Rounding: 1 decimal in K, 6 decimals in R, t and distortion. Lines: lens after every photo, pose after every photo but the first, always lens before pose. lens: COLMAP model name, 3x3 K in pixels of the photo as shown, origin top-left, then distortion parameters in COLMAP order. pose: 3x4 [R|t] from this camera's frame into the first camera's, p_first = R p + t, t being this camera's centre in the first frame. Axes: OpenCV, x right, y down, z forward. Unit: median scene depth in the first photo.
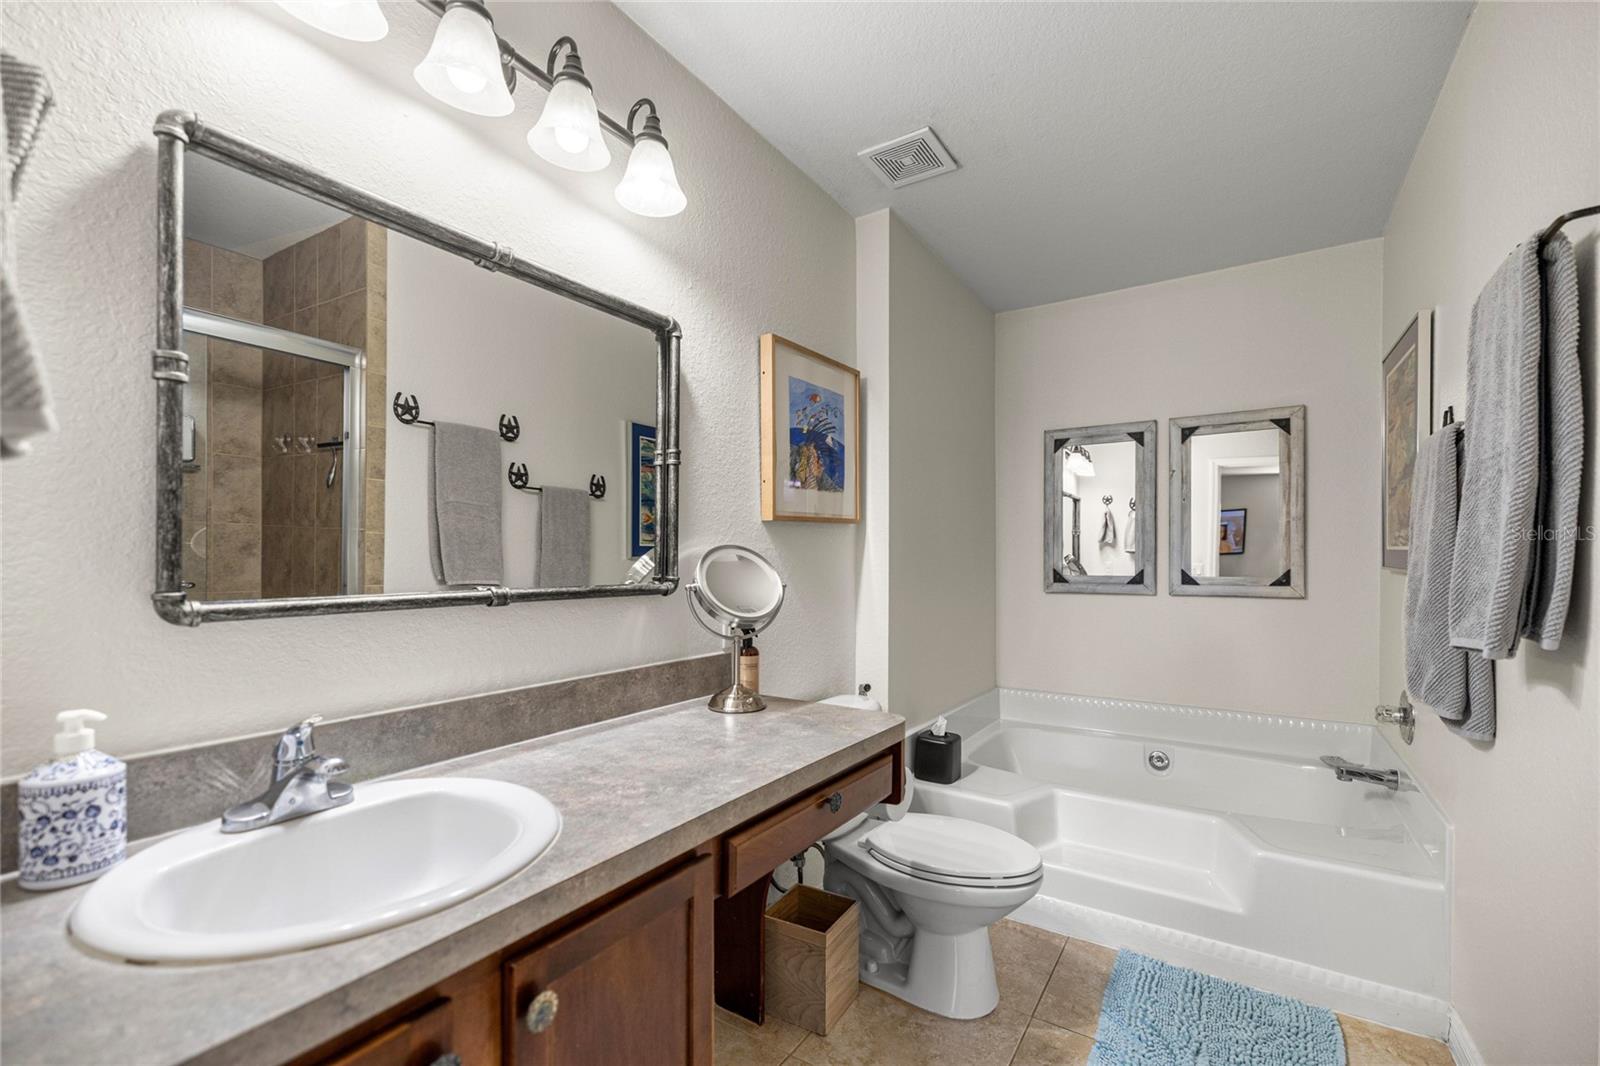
lens RADIAL K [[677.2, 0, 809.4], [0, 677.2, 561.3], [0, 0, 1]] dist [0.001070, -0.000194]
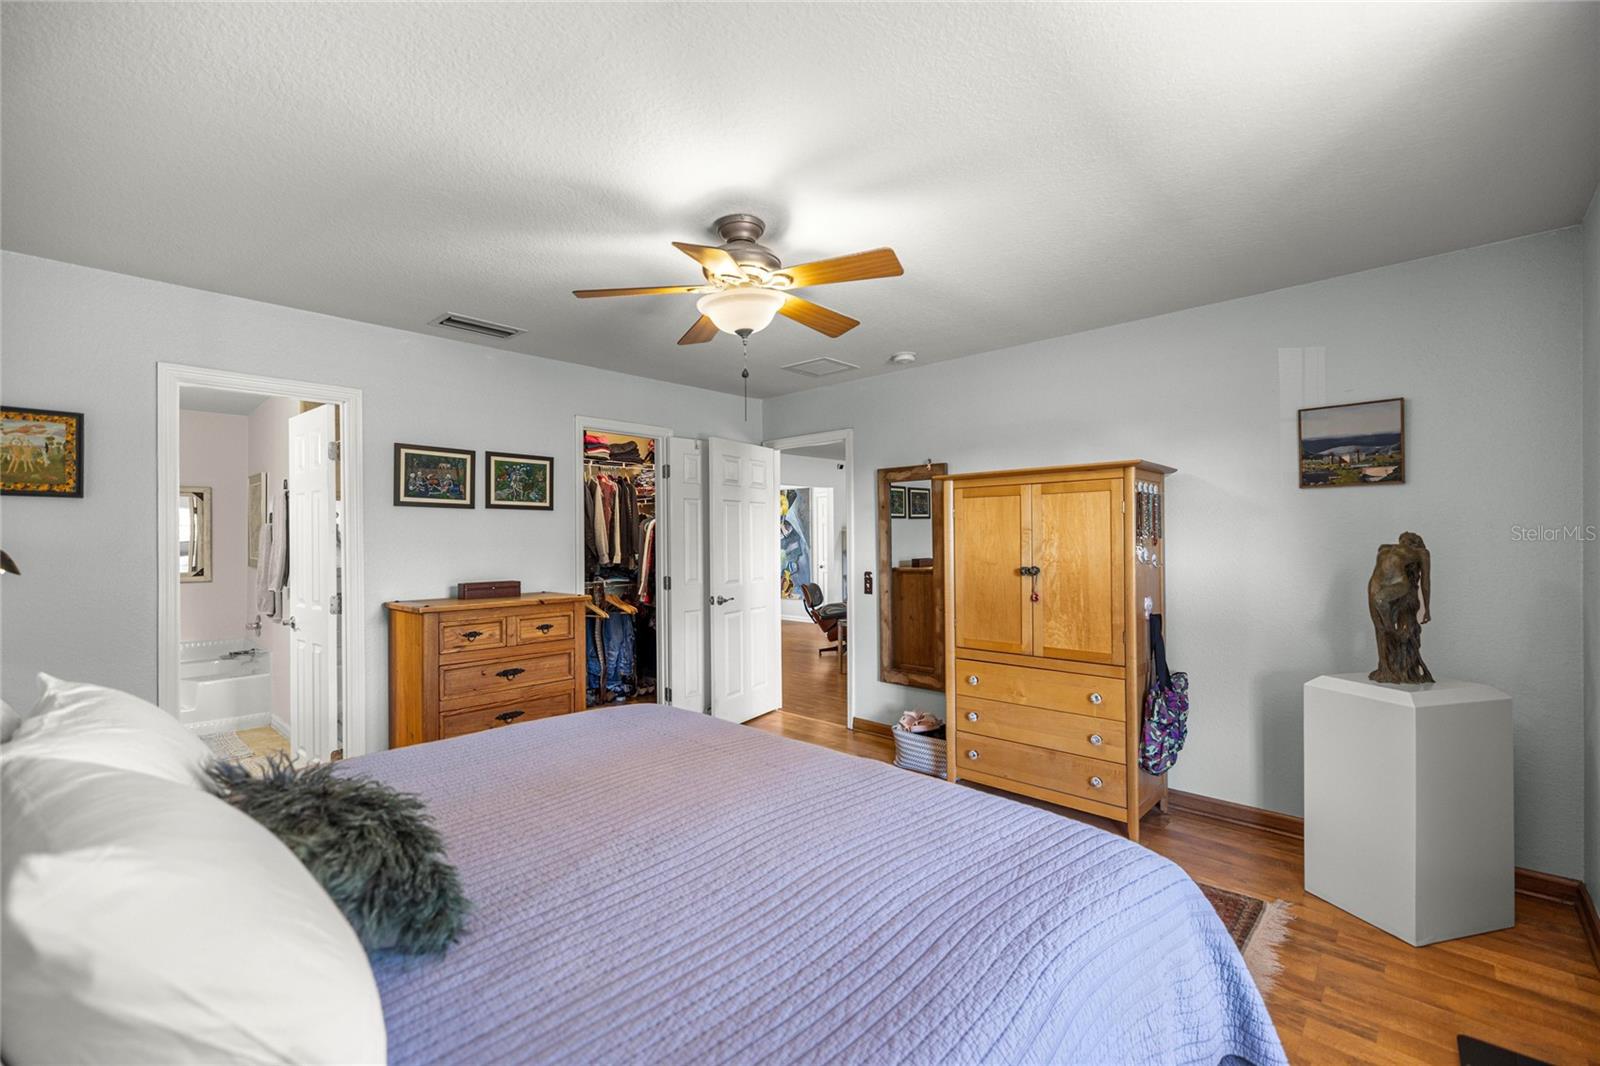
lens RADIAL K [[677.2, 0, 795.3], [0, 677.2, 537.5], [0, 0, 1]] dist [0.001070, -0.000194]
pose [[0.186840, -0.000546, 0.982390, -1.128350], [0.003945, 0.999992, -0.000195, -0.083938], [-0.982382, 0.003912, 0.186841, -1.325916]]
